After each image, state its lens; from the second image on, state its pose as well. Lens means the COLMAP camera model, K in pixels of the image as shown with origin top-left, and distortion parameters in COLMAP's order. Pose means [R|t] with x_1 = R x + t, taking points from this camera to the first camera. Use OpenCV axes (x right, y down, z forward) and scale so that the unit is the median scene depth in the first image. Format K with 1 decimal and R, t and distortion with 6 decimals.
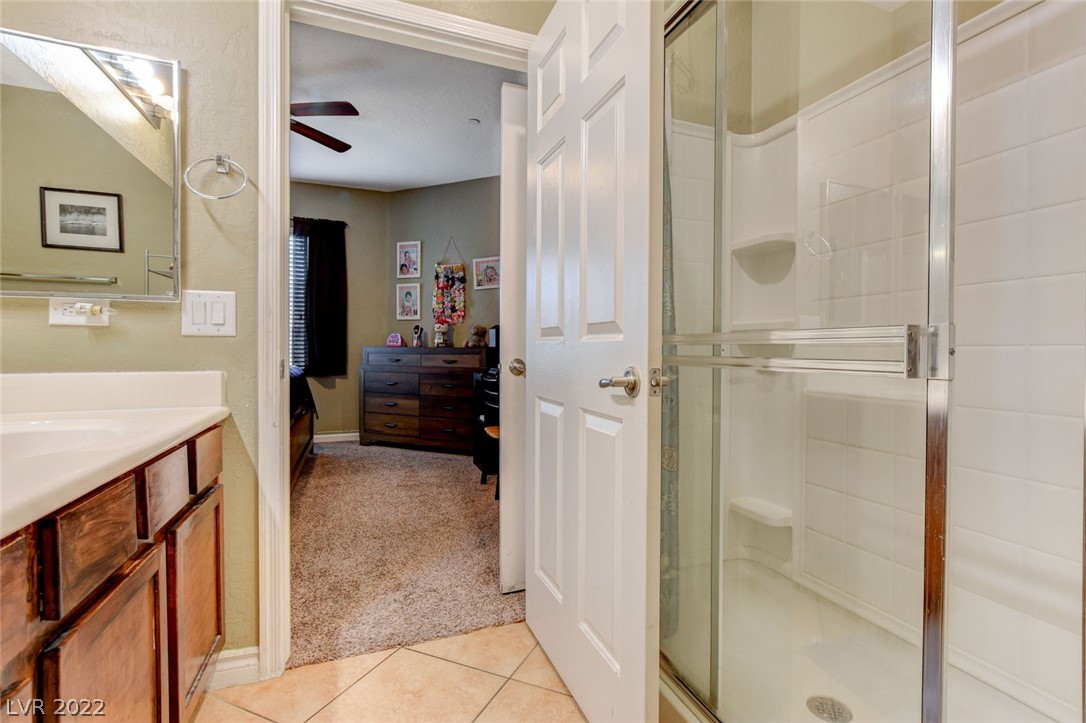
lens RADIAL K [[504.0, 0, 564.6], [0, 504.0, 355.9], [0, 0, 1]] dist [-0.015713, 0.006809]
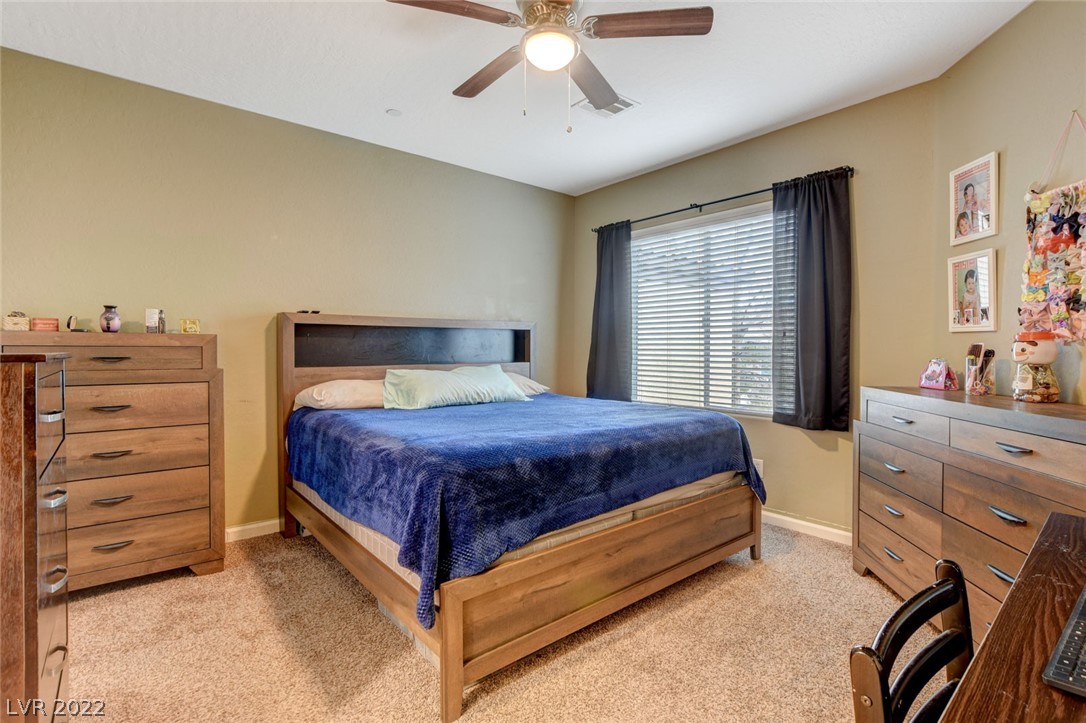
lens RADIAL K [[512.1, 0, 568.0], [0, 512.1, 352.8], [0, 0, 1]] dist [-0.014444, 0.000730]
pose [[0.325881, 0.005223, -0.945396, 0.009135], [-0.017313, 0.999850, -0.000444, -0.047891], [0.945252, 0.016512, 0.325923, 0.521932]]
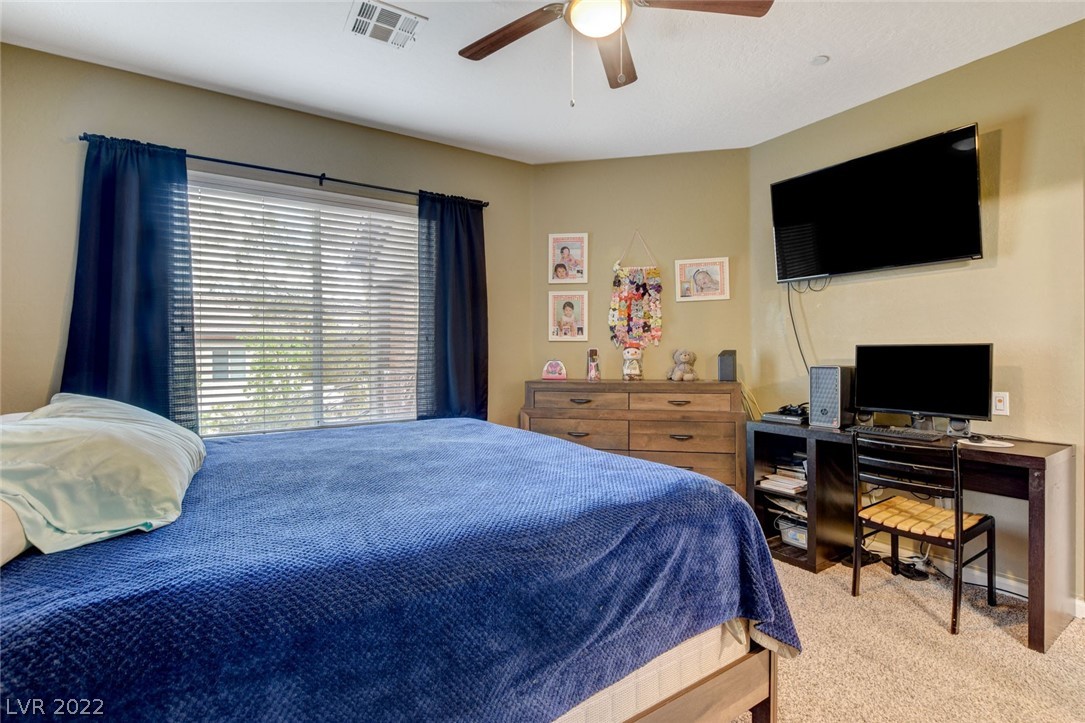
lens RADIAL K [[505.9, 0, 567.7], [0, 505.9, 351.8], [0, 0, 1]] dist [-0.002062, 0.000117]
pose [[0.978014, -0.010423, 0.208279, -0.482606], [0.013261, 0.999837, -0.012235, -0.049298], [-0.208118, 0.014728, 0.977993, 0.299343]]
